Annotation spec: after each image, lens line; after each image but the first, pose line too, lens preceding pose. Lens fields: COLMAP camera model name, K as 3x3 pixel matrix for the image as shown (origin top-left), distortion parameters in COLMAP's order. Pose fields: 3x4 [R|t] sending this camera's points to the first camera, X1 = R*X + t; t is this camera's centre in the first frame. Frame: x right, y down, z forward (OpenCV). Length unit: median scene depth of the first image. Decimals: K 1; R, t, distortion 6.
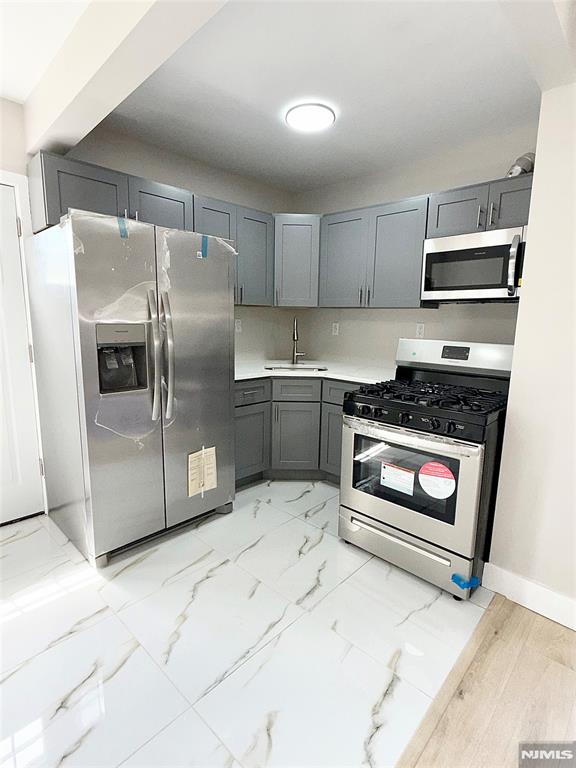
lens RADIAL K [[388.1, 0, 290.5], [0, 388.1, 384.5], [0, 0, 1]] dist [0.003709, -0.004313]
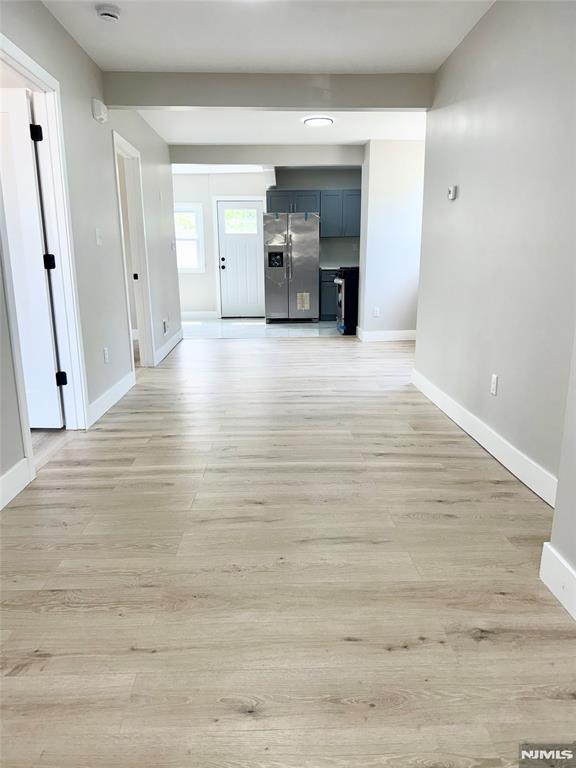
lens RADIAL K [[568.2, 0, 289.1], [0, 568.2, 413.1], [0, 0, 1]] dist [0.042620, -0.002018]
pose [[0.707341, 0.164022, -0.687580, 2.858129], [-0.096851, 0.986021, 0.135581, 0.515092], [0.700207, -0.029309, 0.713338, -2.156144]]
